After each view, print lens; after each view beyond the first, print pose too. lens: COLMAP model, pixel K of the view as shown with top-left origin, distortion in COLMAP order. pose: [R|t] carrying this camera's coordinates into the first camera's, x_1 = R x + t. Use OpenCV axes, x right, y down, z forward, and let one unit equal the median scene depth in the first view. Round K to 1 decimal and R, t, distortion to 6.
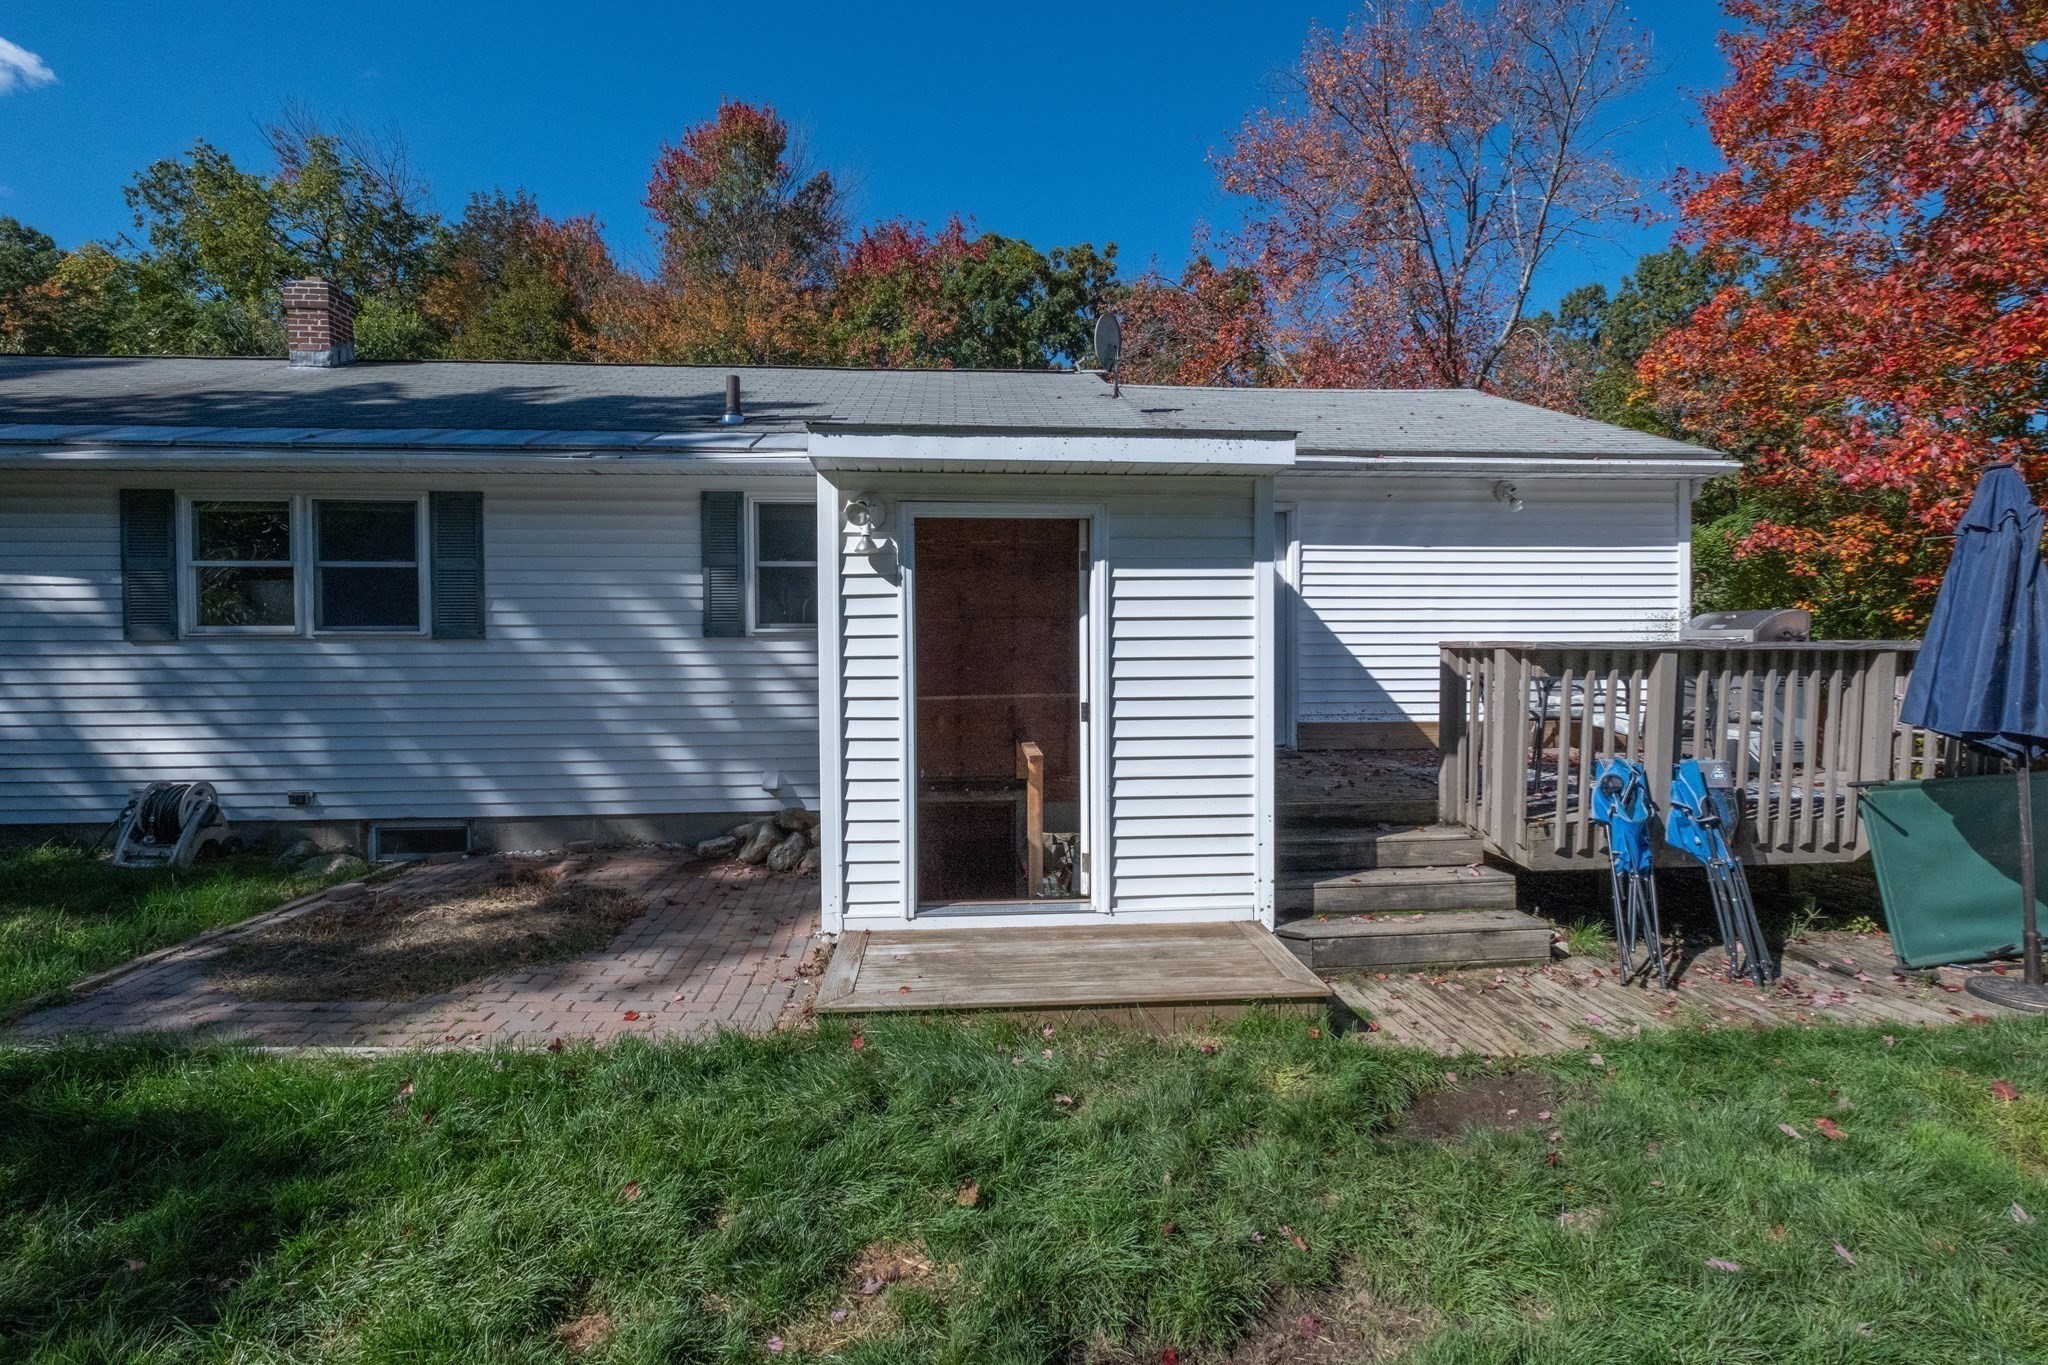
lens RADIAL K [[885.8, 0, 1019.9], [0, 885.8, 668.6], [0, 0, 1]] dist [0.006493, -0.005982]
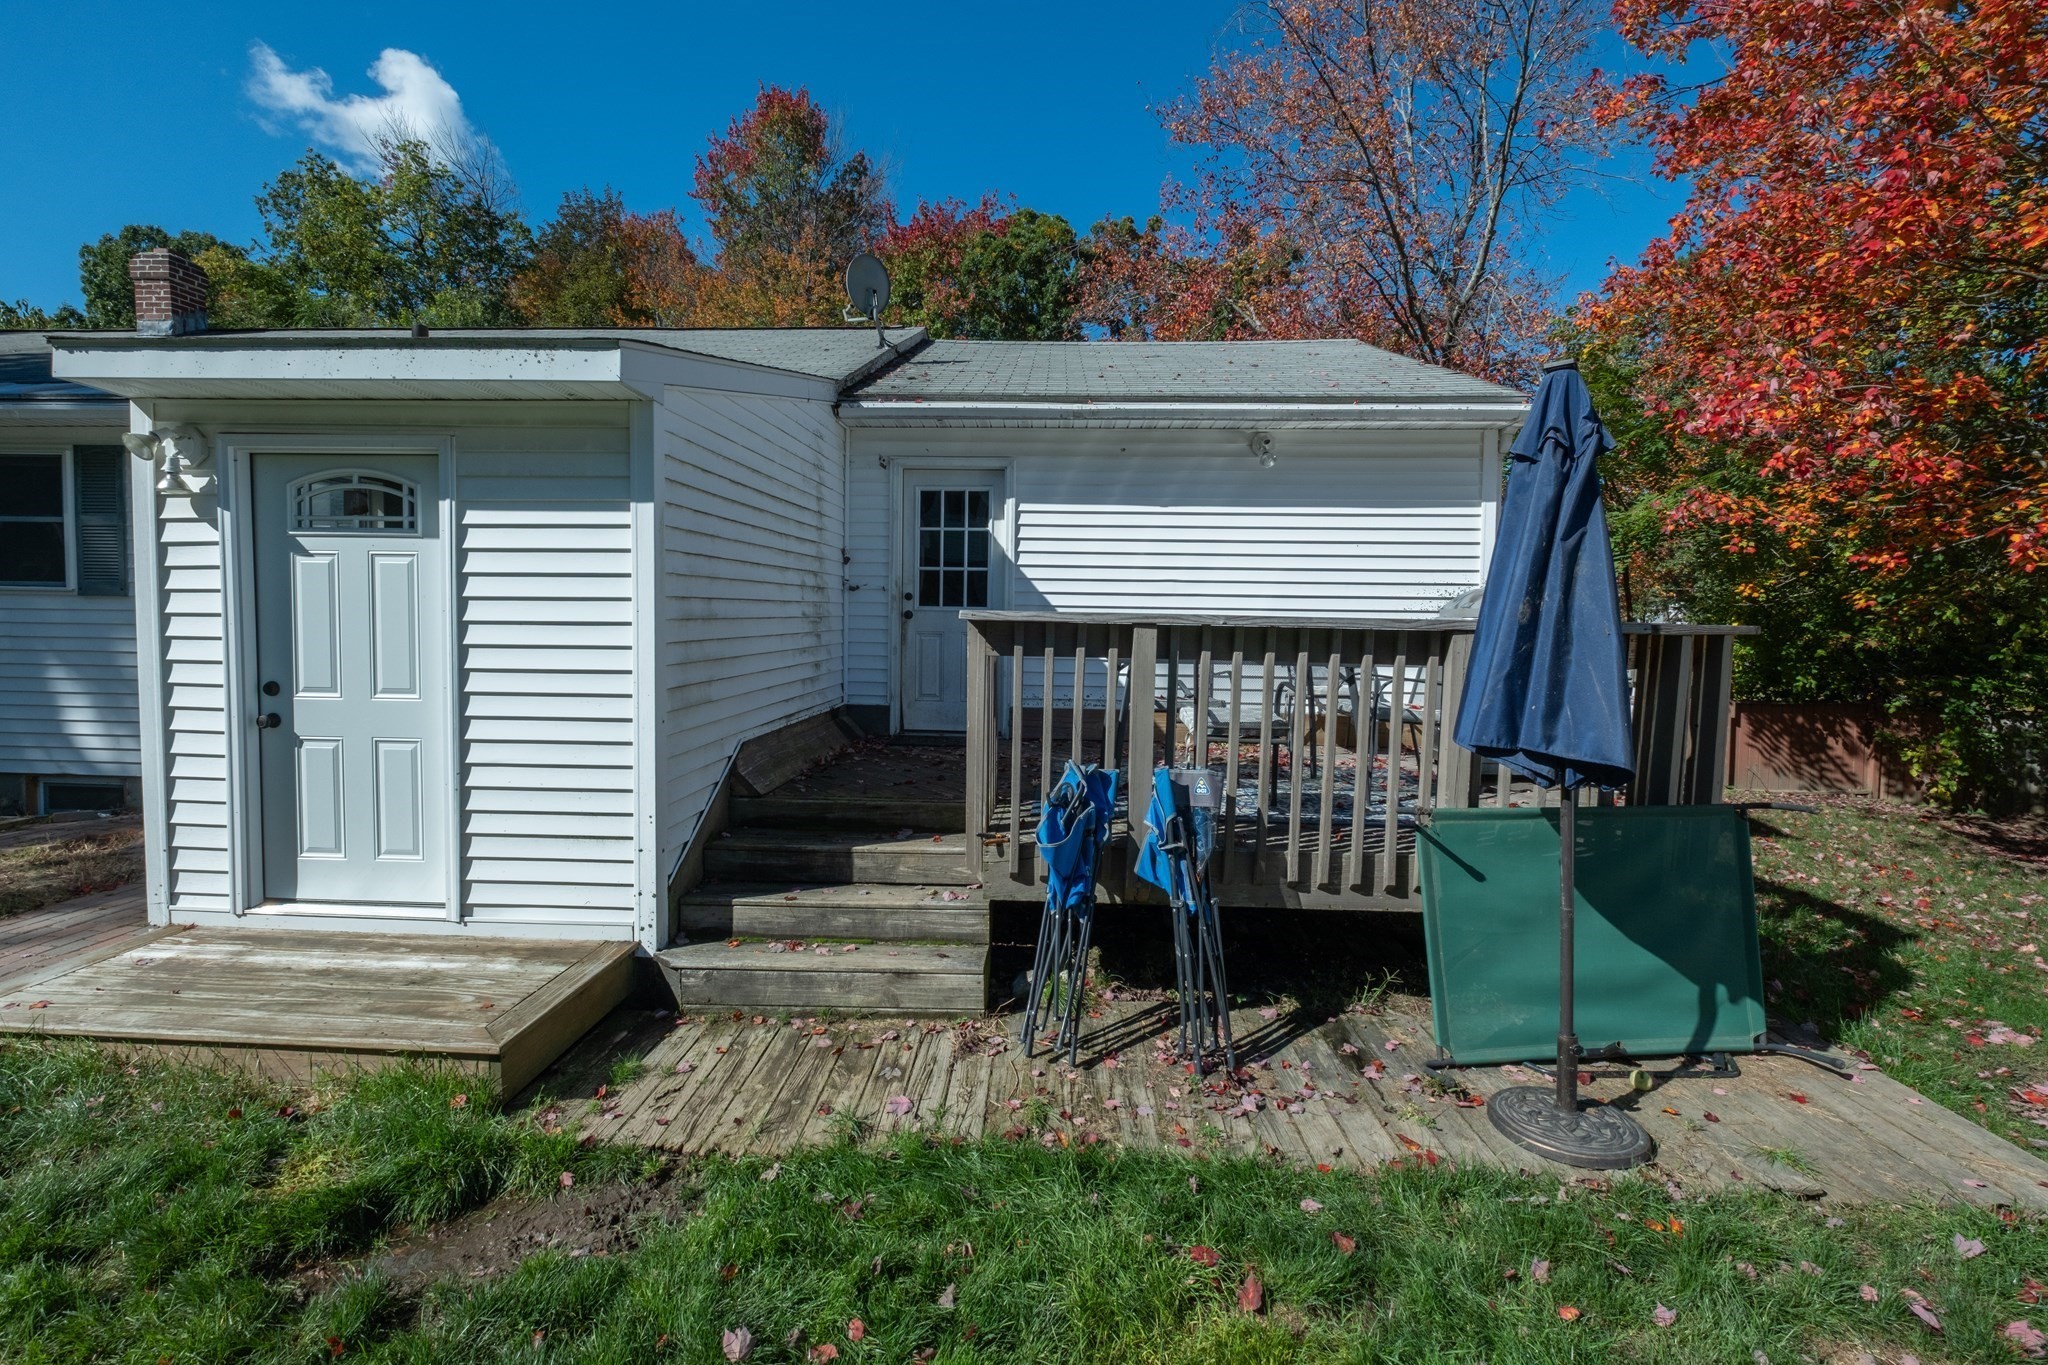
lens RADIAL K [[868.1, 0, 999.7], [0, 868.1, 658.5], [0, 0, 1]] dist [0.013946, -0.011998]
pose [[0.992645, 0.024121, -0.118633, 0.659261], [-0.022759, 0.999659, 0.012817, 0.002235], [0.118902, -0.010023, 0.992855, 0.225238]]
